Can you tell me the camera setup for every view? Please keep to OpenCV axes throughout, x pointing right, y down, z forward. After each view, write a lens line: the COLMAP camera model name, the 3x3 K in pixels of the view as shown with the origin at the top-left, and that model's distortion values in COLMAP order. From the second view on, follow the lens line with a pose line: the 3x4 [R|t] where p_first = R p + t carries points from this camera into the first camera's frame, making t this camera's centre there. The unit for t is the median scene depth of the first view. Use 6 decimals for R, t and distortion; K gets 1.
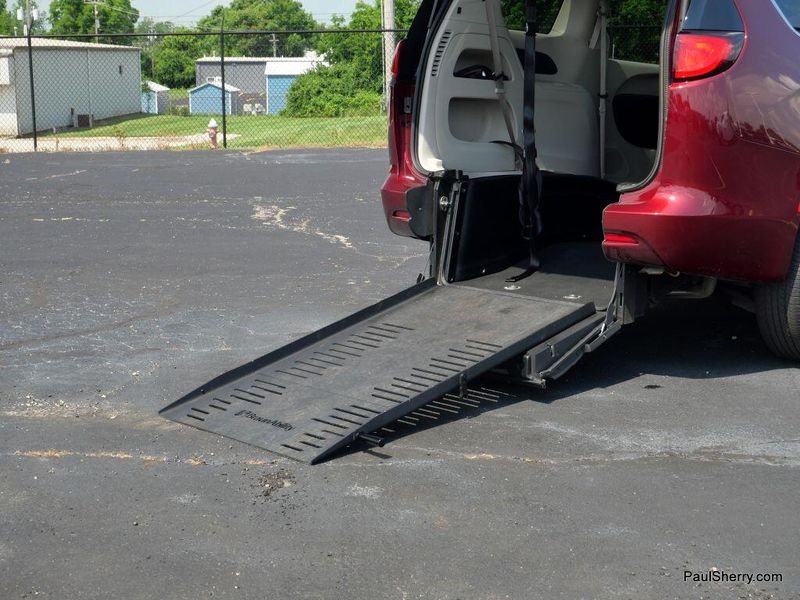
lens RADIAL K [[1289.3, 0, 419.7], [0, 1289.3, 312.0], [0, 0, 1]] dist [-0.000606, -0.037806]
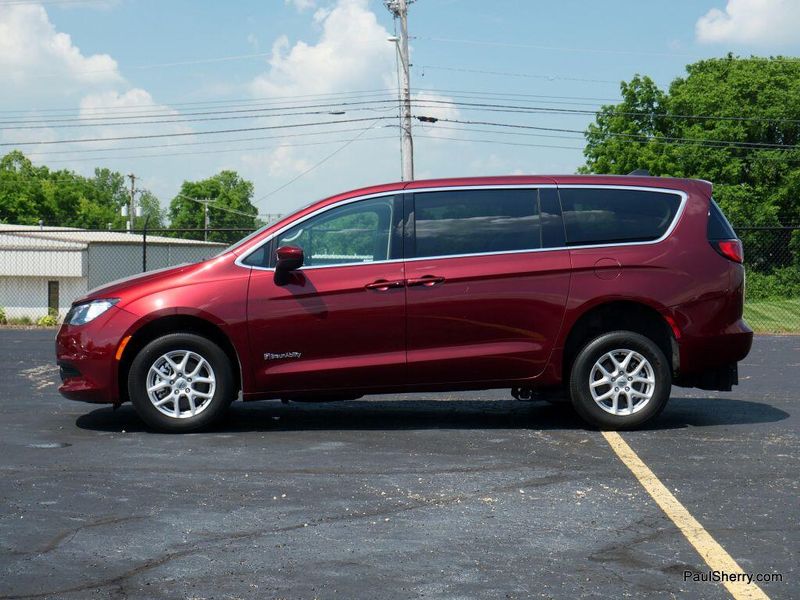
lens RADIAL K [[1357.6, 0, 398.9], [0, 1357.6, 299.5], [0, 0, 1]] dist [0.015507, 0.232566]
pose [[0.992033, 0.014156, -0.125181, 0.068683], [-0.034288, 0.986494, -0.160166, 0.010093], [0.121223, 0.163182, 0.979120, -0.049626]]
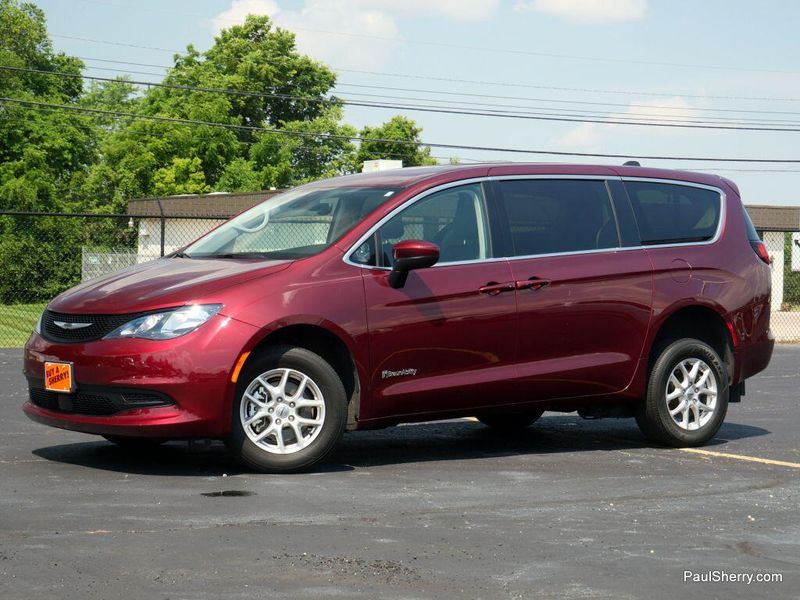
lens RADIAL K [[1863.9, 0, 400.8], [0, 1863.9, 300.3], [0, 0, 1]] dist [0.046735, -0.366291]
pose [[0.898373, 0.013545, 0.439024, -0.032728], [0.061323, 0.985867, -0.155903, 0.012476], [-0.434931, 0.166981, 0.884846, -0.054536]]
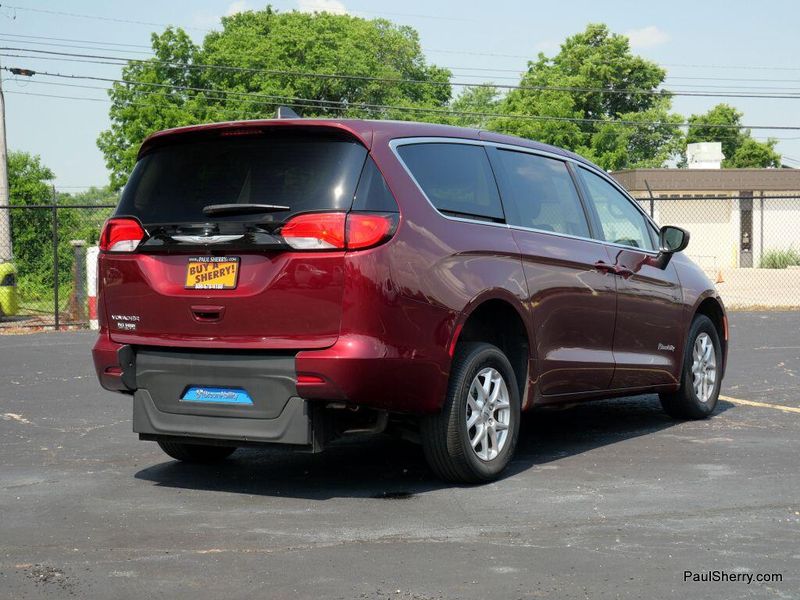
lens RADIAL K [[1547.5, 0, 400.1], [0, 1547.5, 300.5], [0, 0, 1]] dist [0.029818, 0.046814]
pose [[0.971320, -0.016739, 0.237188, -0.007900], [0.052770, 0.987819, -0.146384, 0.006543], [-0.231849, 0.154702, 0.960371, -0.031975]]
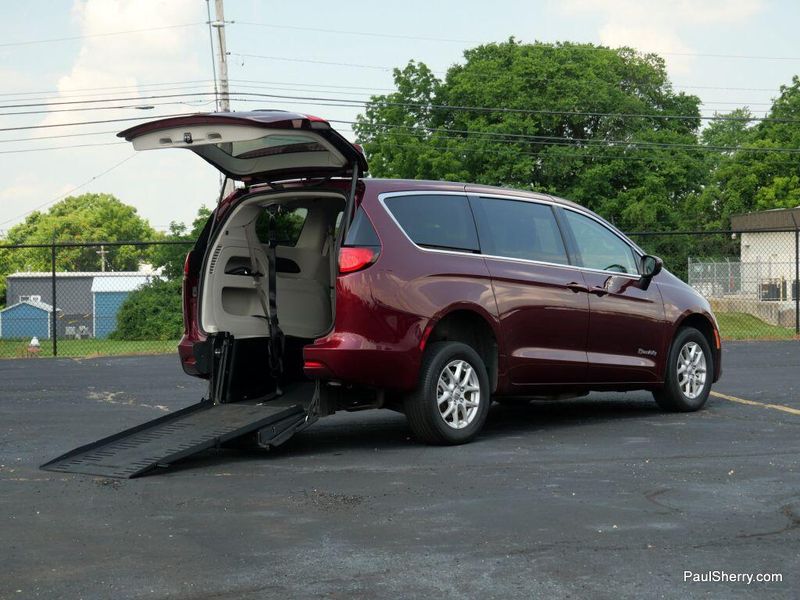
lens RADIAL K [[1612.0, 0, 401.6], [0, 1612.0, 286.6], [0, 0, 1]] dist [0.042068, -0.153283]
pose [[0.997261, -0.010859, 0.073159, 0.008693], [0.024118, 0.982838, -0.182889, 0.017640], [-0.069918, 0.184152, 0.980408, -0.084155]]
